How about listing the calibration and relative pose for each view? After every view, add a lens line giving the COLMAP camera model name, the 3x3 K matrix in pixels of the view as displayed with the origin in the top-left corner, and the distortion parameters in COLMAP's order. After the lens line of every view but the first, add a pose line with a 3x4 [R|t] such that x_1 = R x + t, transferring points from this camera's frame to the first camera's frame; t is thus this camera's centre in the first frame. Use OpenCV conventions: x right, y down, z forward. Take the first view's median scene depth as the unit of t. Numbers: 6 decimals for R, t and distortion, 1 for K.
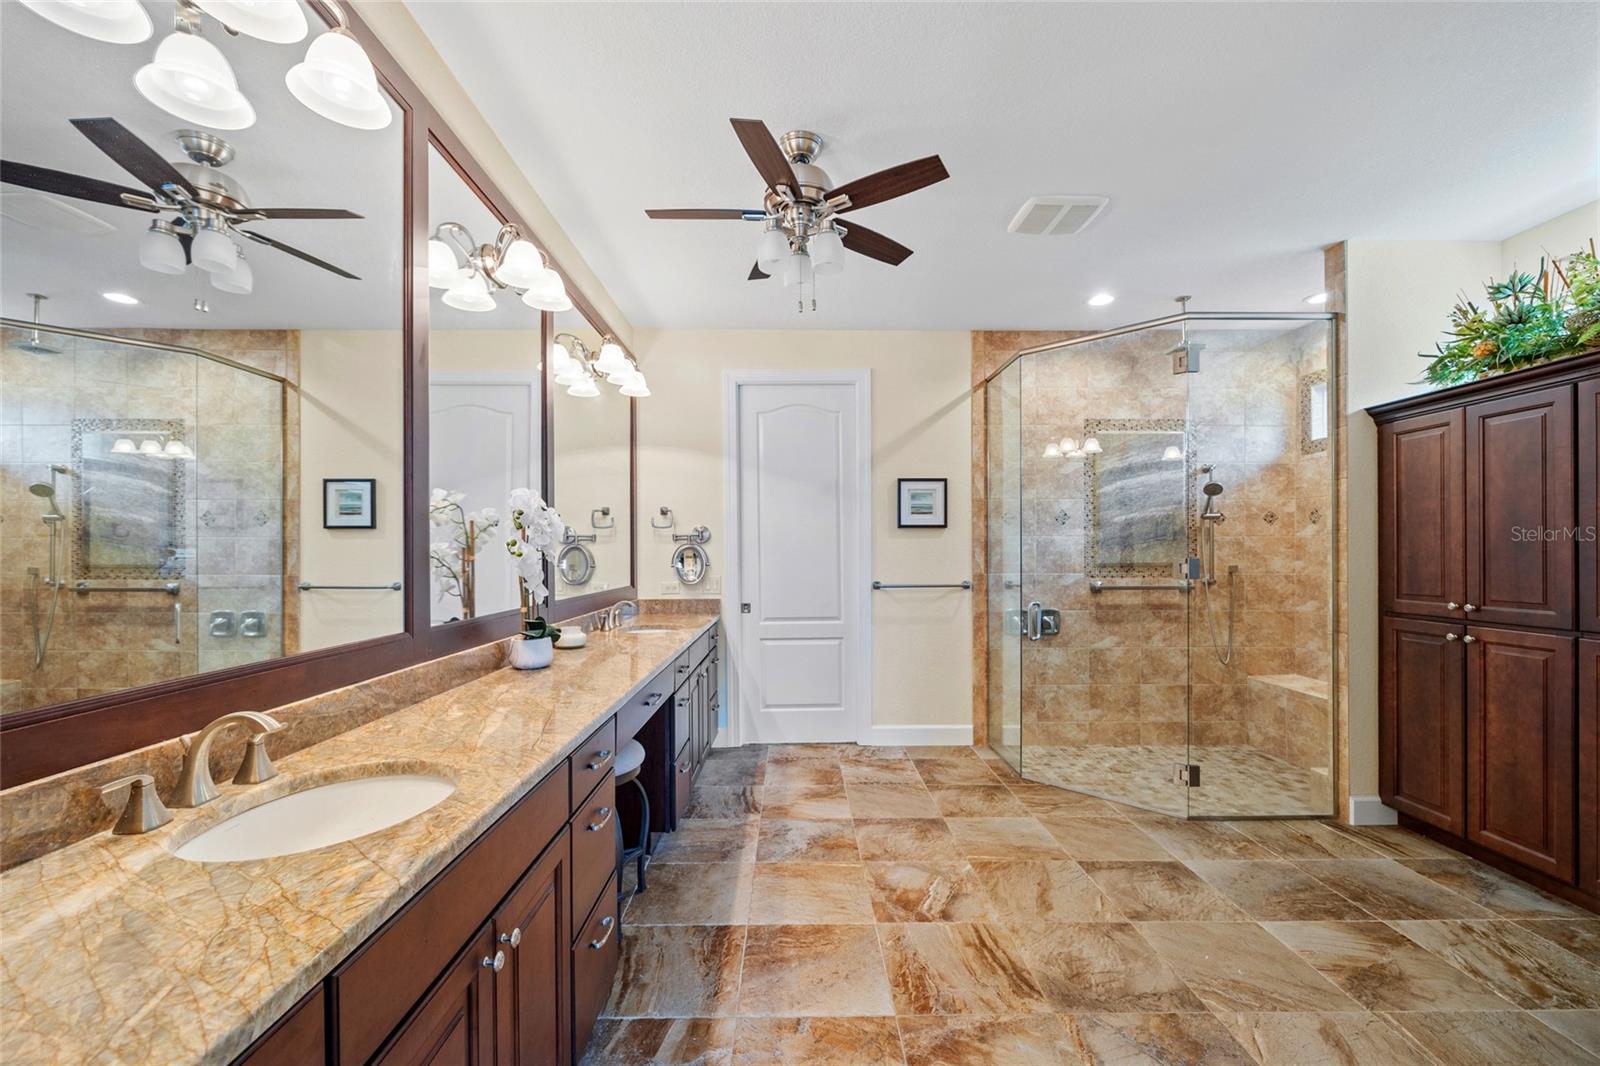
lens RADIAL K [[646.9, 0, 794.3], [0, 646.9, 537.0], [0, 0, 1]] dist [-0.001128, -0.000129]
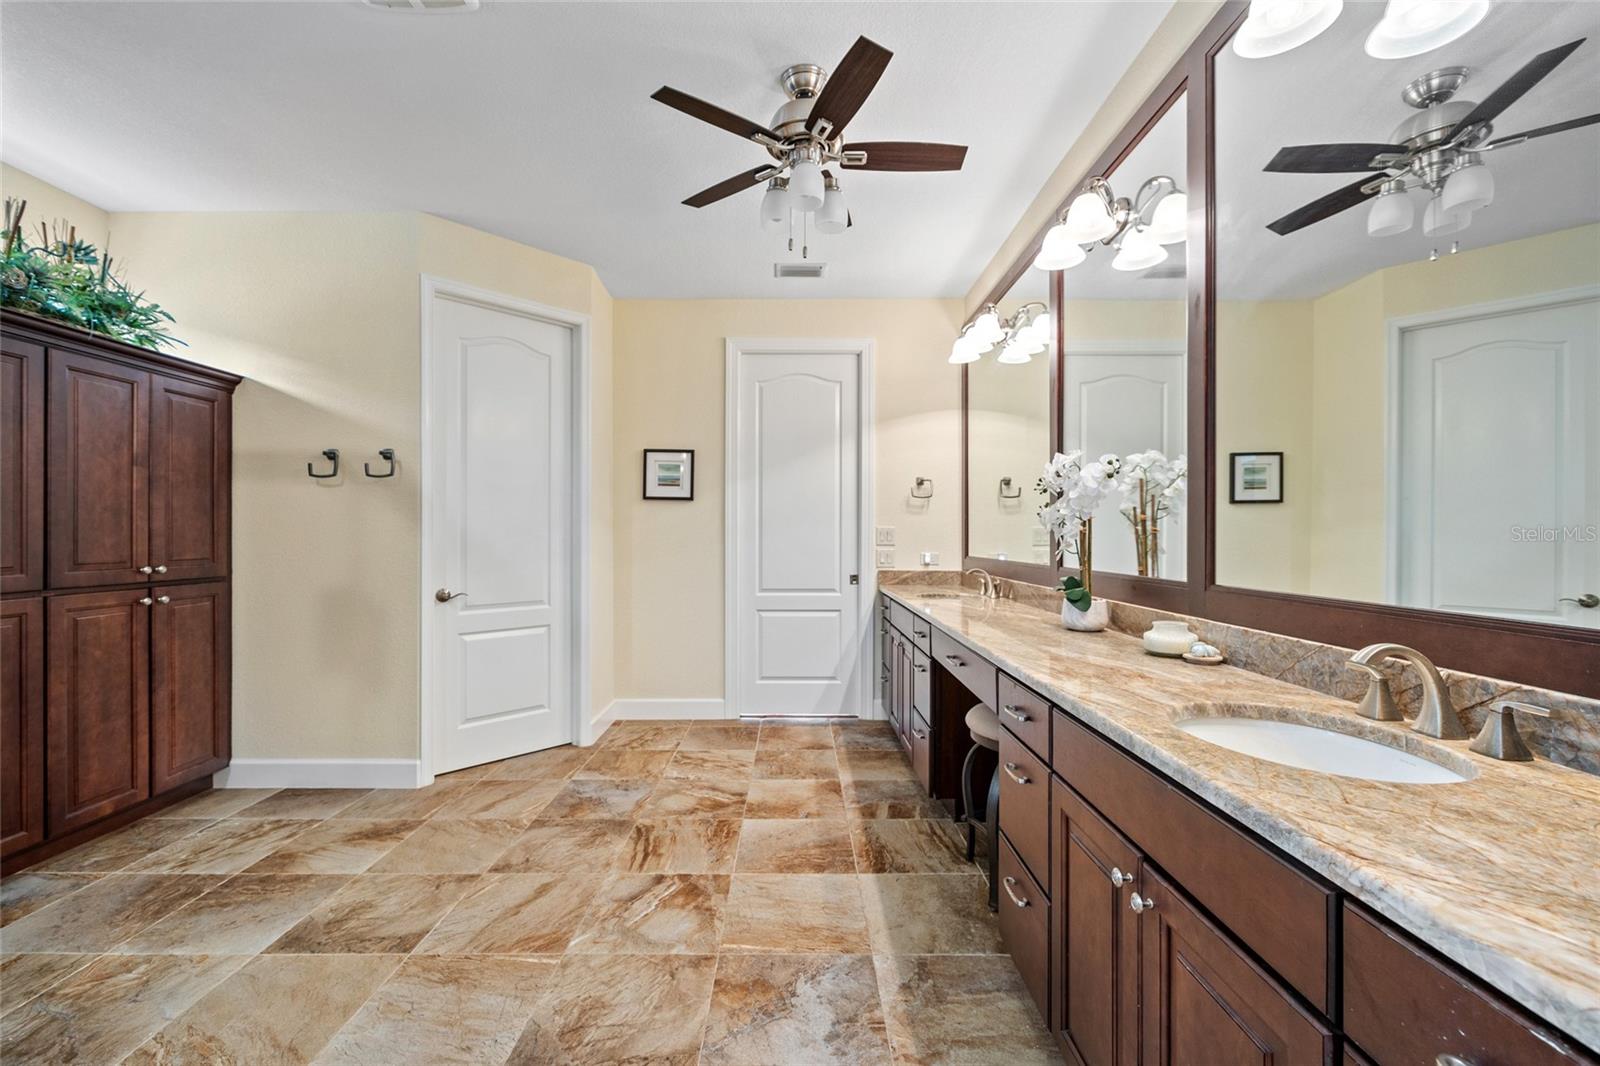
lens RADIAL K [[646.9, 0, 794.3], [0, 646.9, 537.0], [0, 0, 1]] dist [-0.001128, -0.000129]
pose [[-0.999994, 0.002036, 0.002903, 0.023722], [0.001972, 0.999764, -0.021656, 0.084863], [-0.002947, -0.021650, -0.999761, 2.001306]]
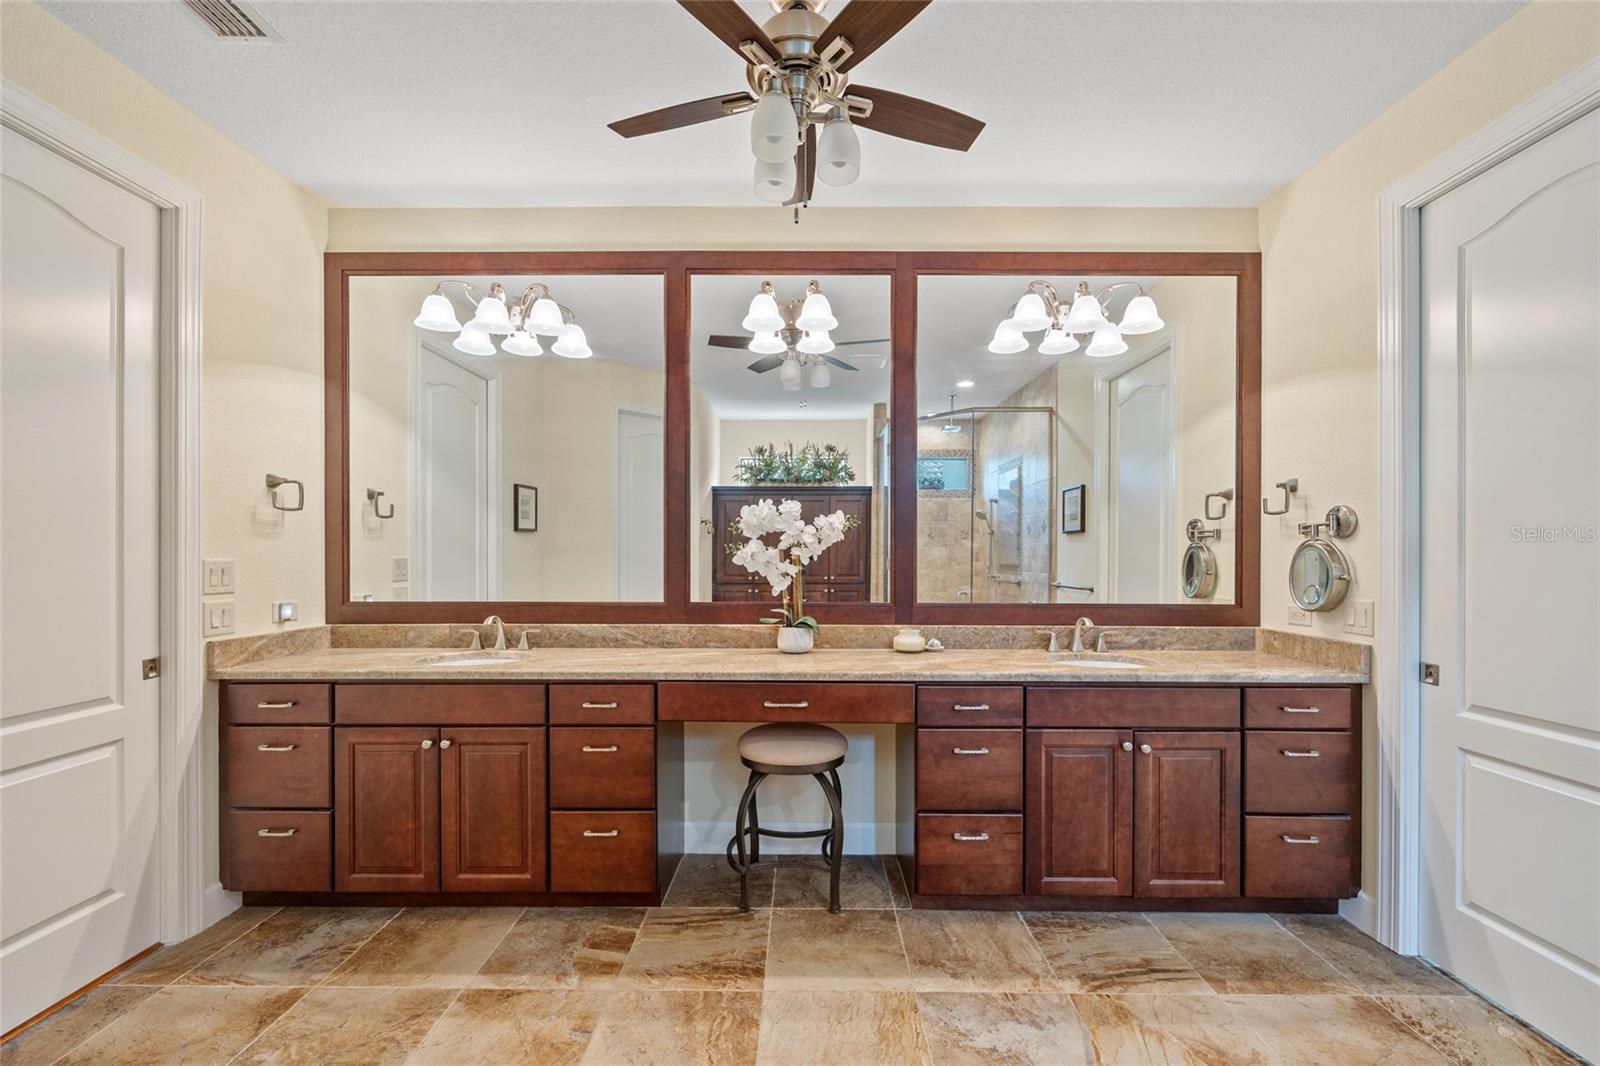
lens RADIAL K [[655.0, 0, 803.2], [0, 655.0, 549.3], [0, 0, 1]] dist [-0.001274, -0.000095]
pose [[-0.009650, 0.004522, -0.999943, 0.773580], [0.020309, 0.999784, 0.004325, 0.014273], [0.999747, -0.020266, -0.009739, 1.051715]]
